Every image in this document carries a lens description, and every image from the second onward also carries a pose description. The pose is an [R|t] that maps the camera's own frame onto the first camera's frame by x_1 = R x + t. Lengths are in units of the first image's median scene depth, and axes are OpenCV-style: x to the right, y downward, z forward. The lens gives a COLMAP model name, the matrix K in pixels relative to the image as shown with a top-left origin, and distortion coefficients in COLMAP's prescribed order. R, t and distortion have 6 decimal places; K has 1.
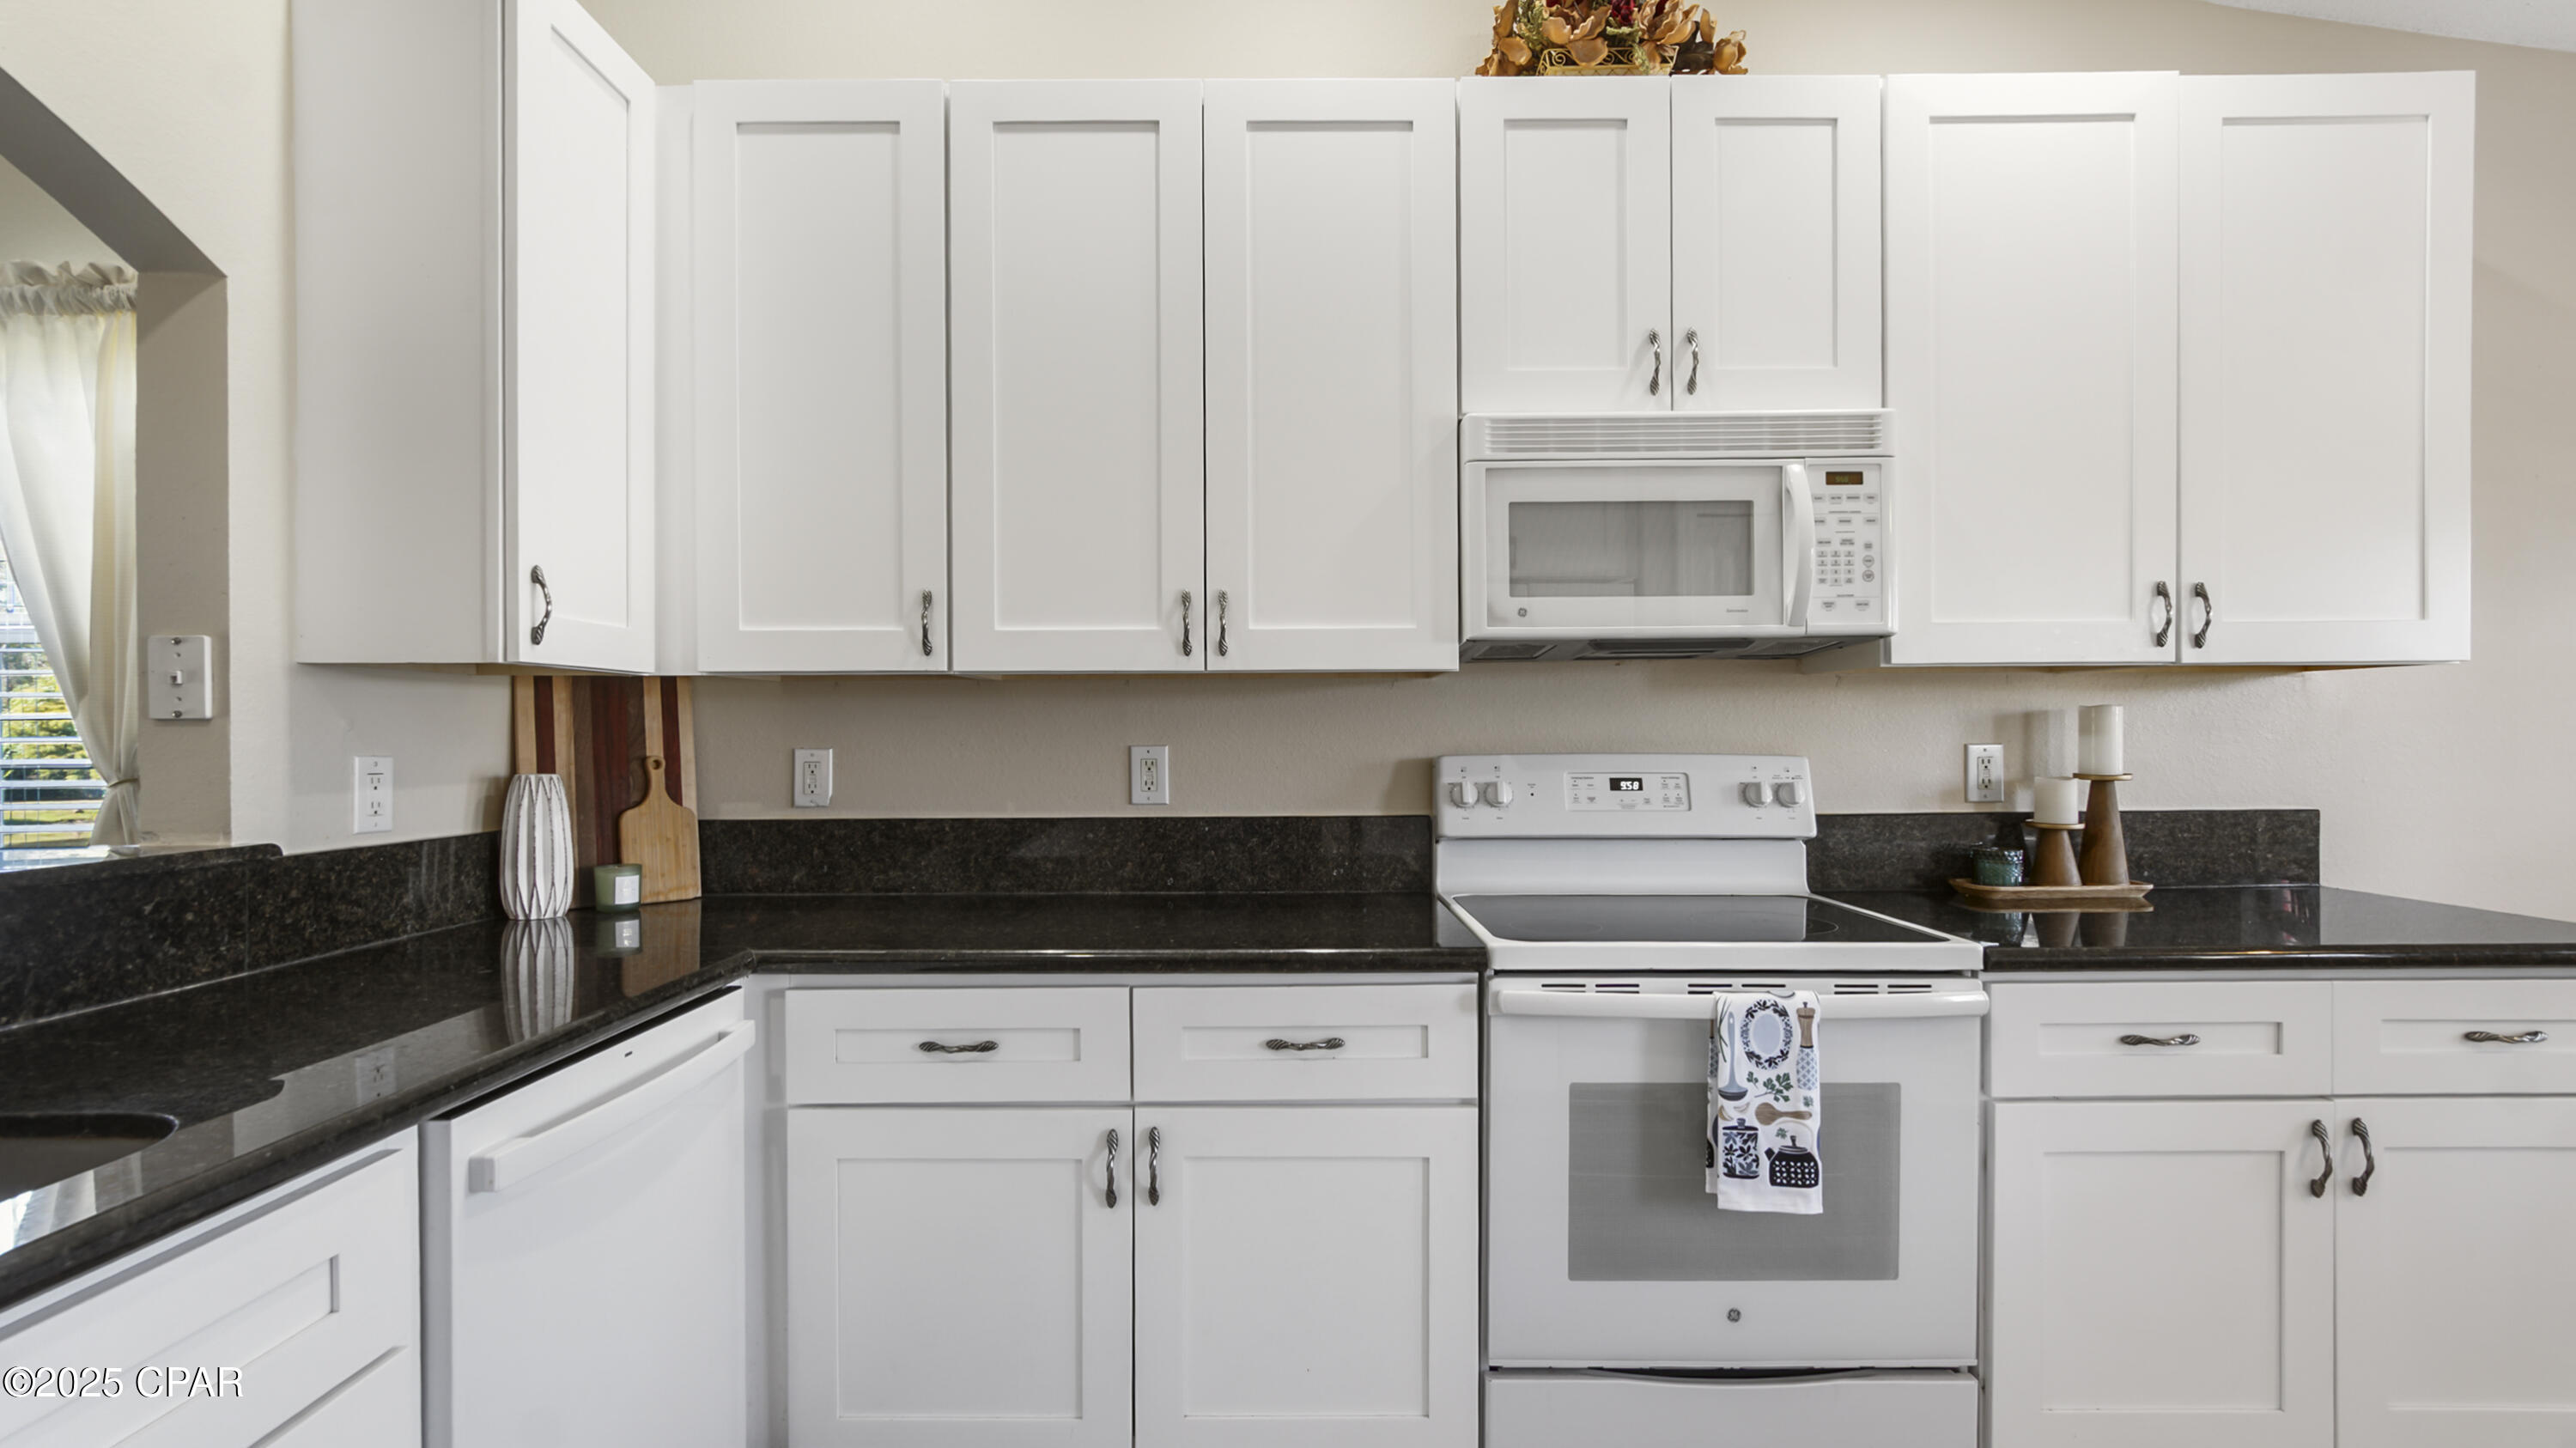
lens RADIAL K [[1139.6, 0, 1288.8], [0, 1139.6, 747.8], [0, 0, 1]] dist [-0.012624, 0.009285]
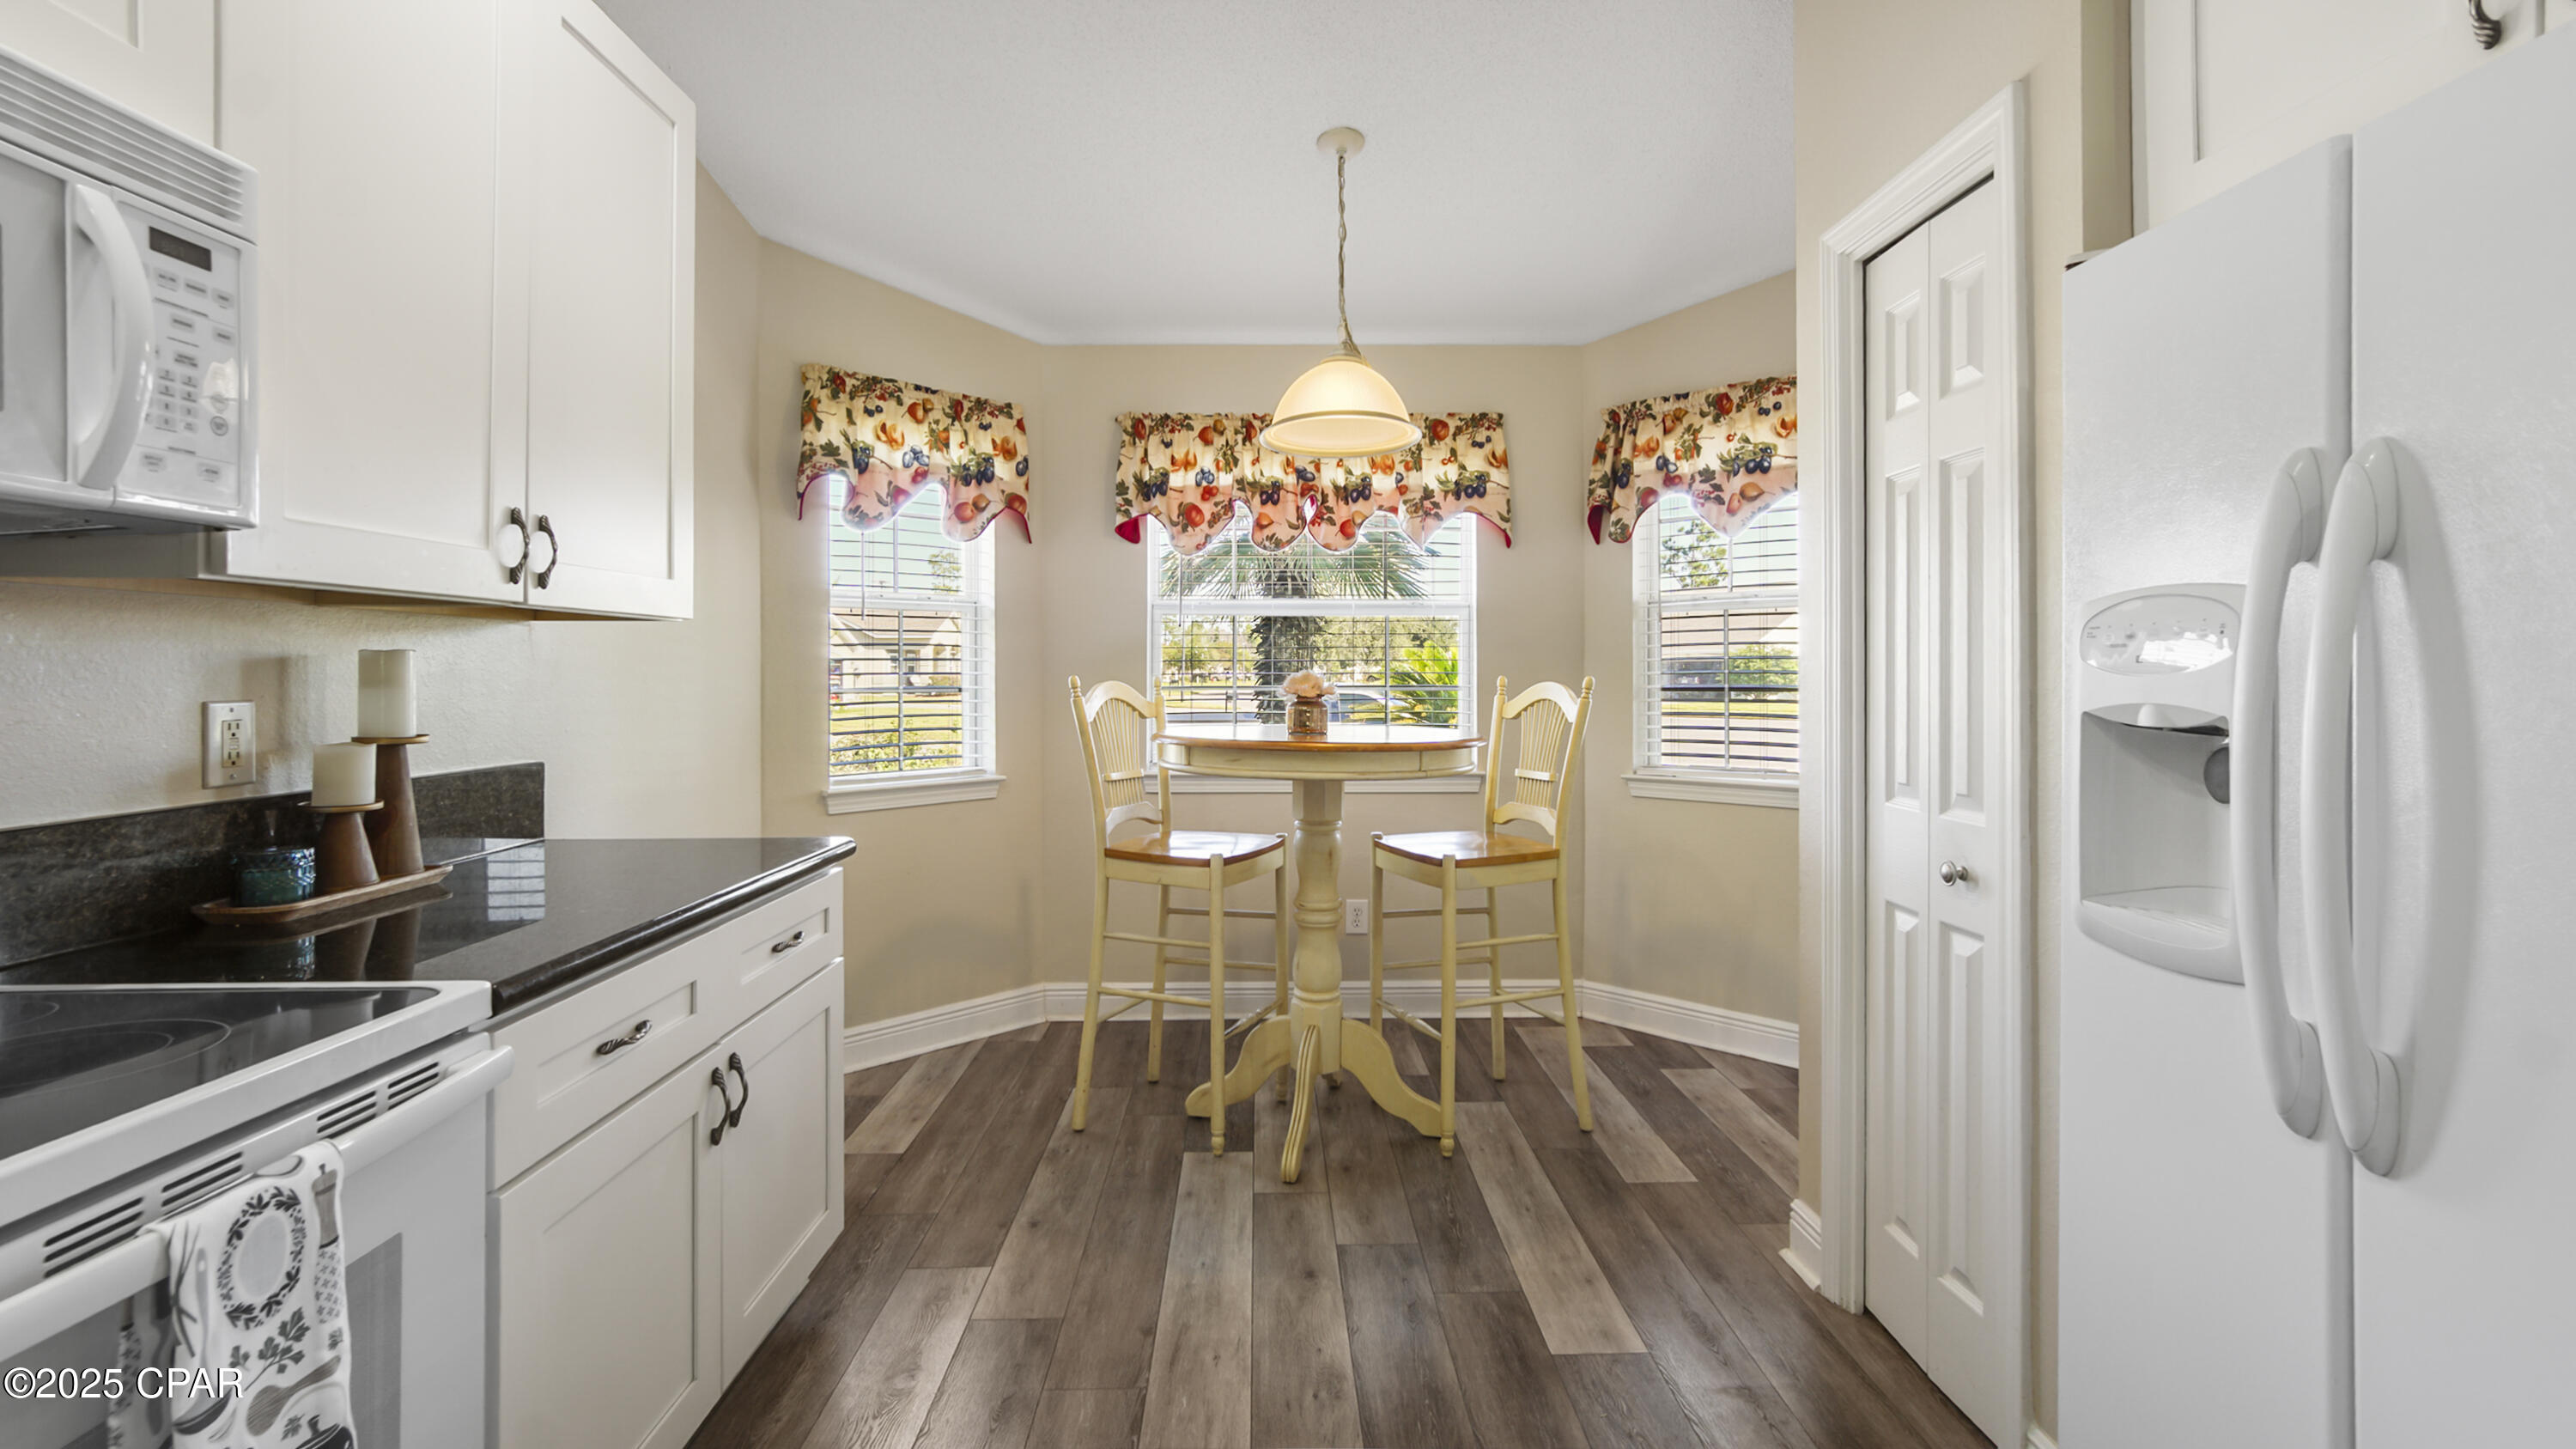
lens RADIAL K [[1139.7, 0, 1279.1], [0, 1139.7, 672.8], [0, 0, 1]] dist [-0.012624, 0.009285]
pose [[-0.000419, 0.006772, 0.999977, -0.092334], [0.015201, 0.999862, -0.006765, -0.007512], [-0.999884, 0.015198, -0.000521, 0.439050]]
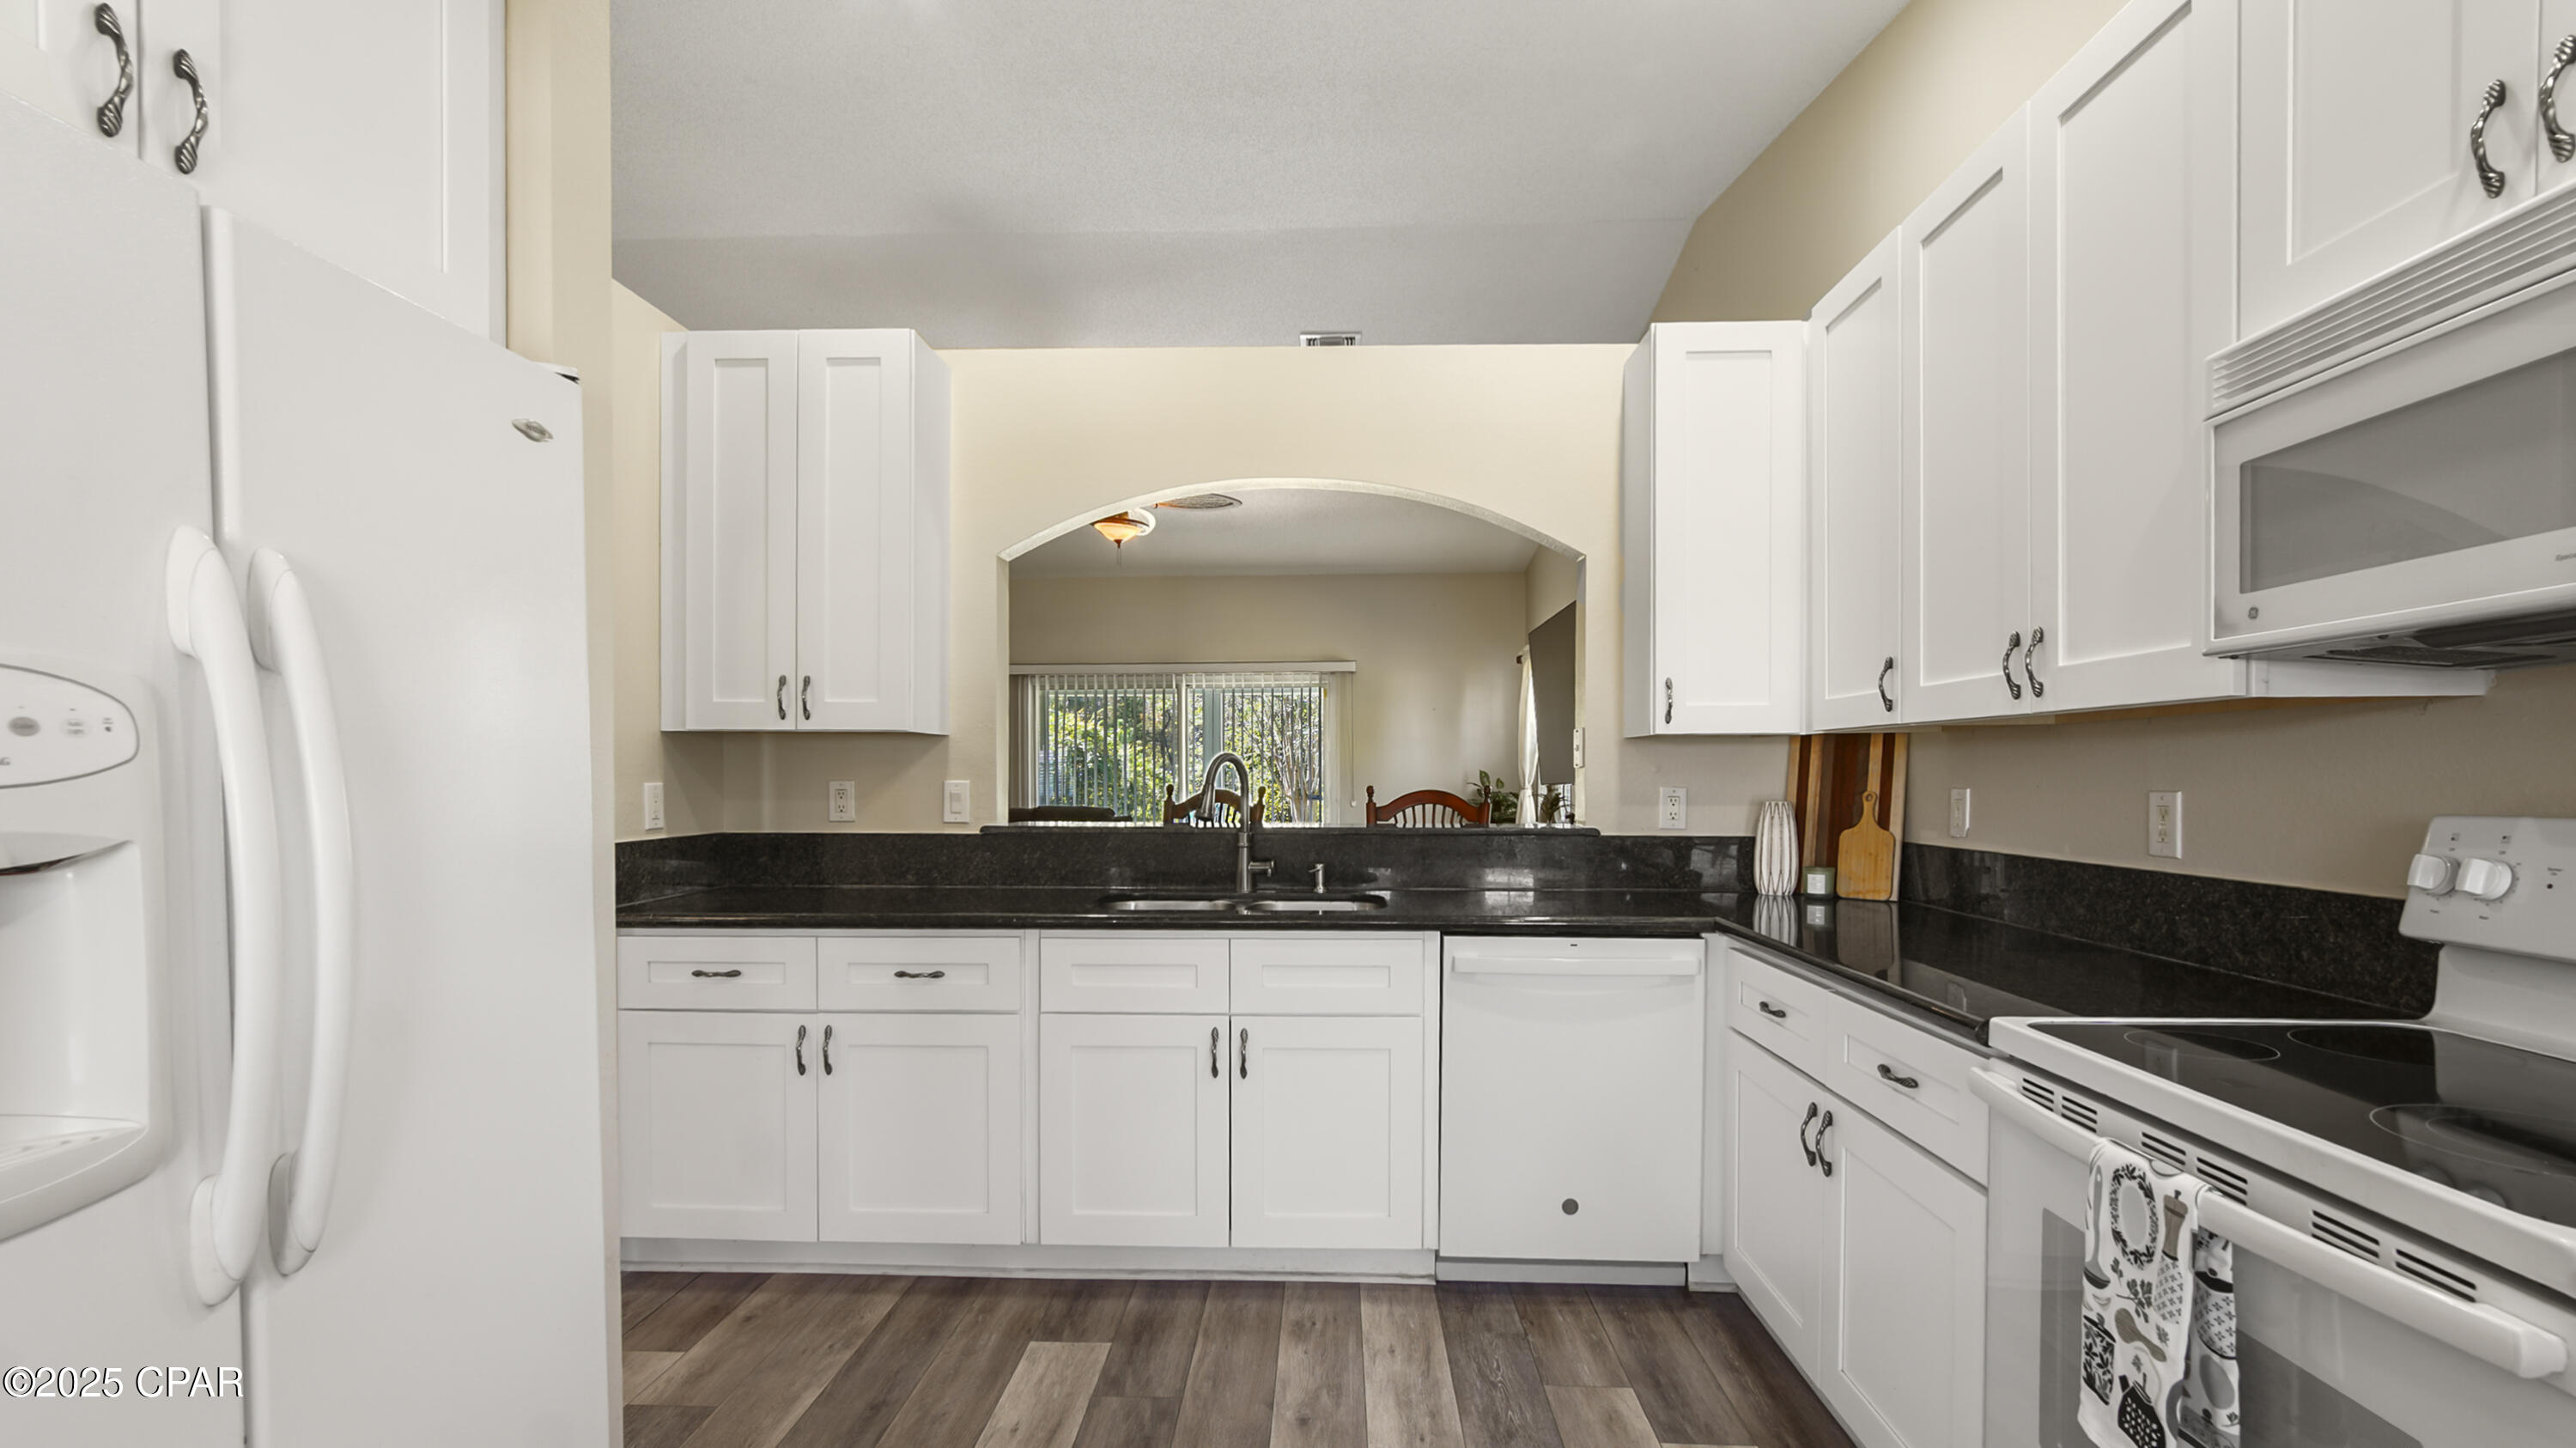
lens RADIAL K [[1139.6, 0, 1253.8], [0, 1139.6, 788.9], [0, 0, 1]] dist [-0.012624, 0.009285]
pose [[-0.065168, 0.017870, -0.997714, 0.963099], [-0.008493, 0.999793, 0.018462, -0.016013], [0.997838, 0.009677, -0.065003, 0.420732]]
